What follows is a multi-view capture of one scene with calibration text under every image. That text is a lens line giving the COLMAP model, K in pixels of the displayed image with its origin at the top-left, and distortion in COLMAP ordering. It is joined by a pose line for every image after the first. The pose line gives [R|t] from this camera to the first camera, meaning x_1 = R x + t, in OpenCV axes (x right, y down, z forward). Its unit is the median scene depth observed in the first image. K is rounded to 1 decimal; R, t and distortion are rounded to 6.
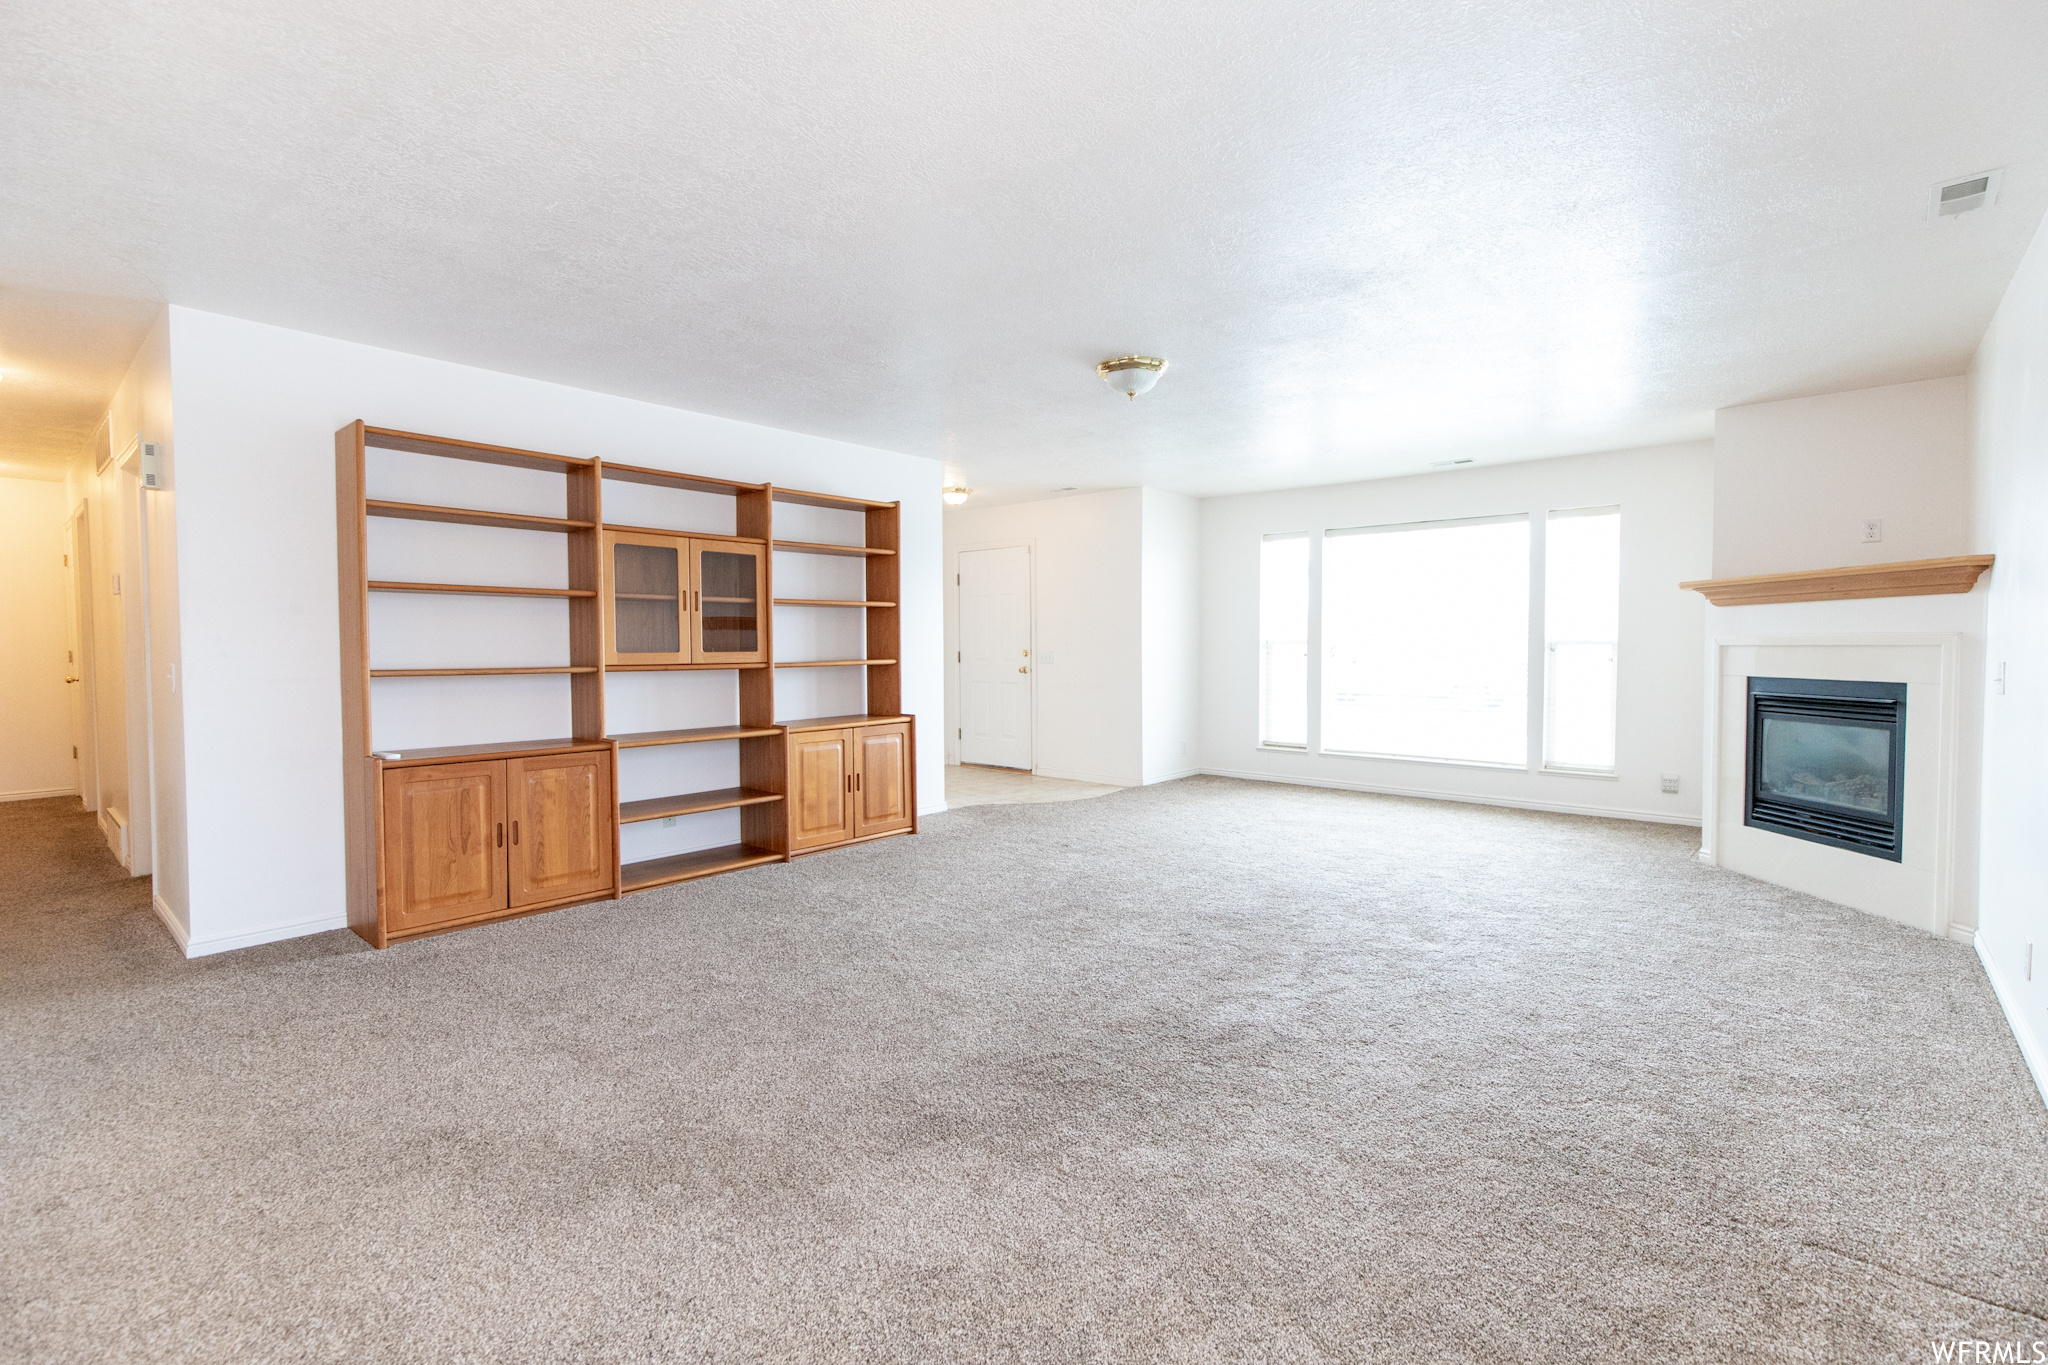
lens RADIAL K [[912.2, 0, 1035.8], [0, 912.2, 679.0], [0, 0, 1]] dist [0.000050, -0.000122]
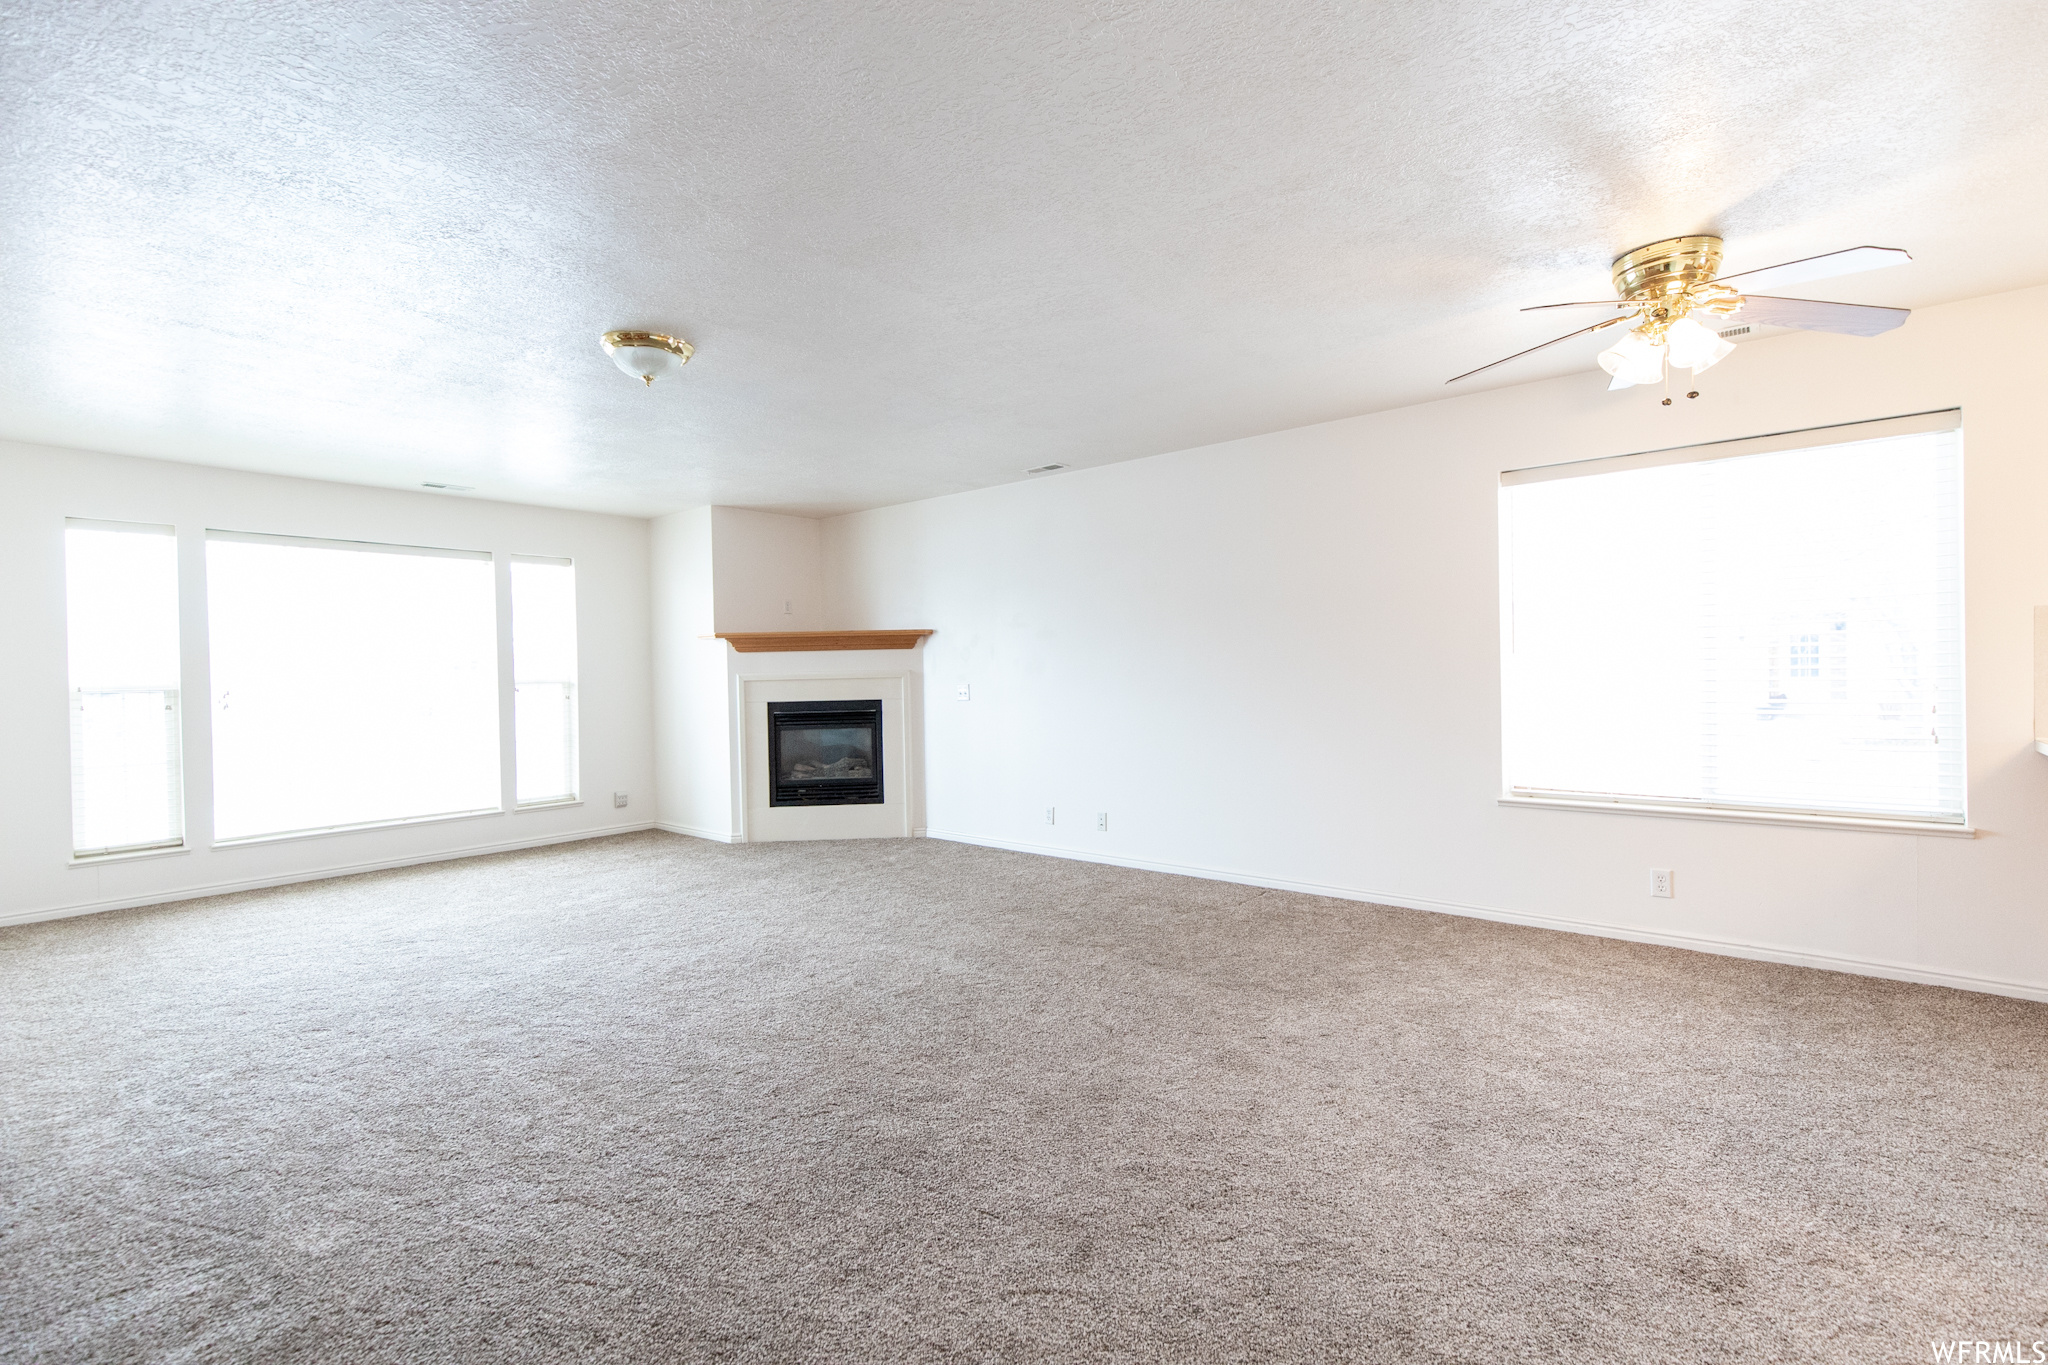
lens RADIAL K [[912.2, 0, 1035.8], [0, 912.2, 679.0], [0, 0, 1]] dist [0.000050, -0.000122]
pose [[-0.025189, -0.006294, 0.999663, -0.651884], [0.057188, 0.998333, 0.007727, -0.025763], [-0.998046, 0.057364, -0.024787, 0.613943]]
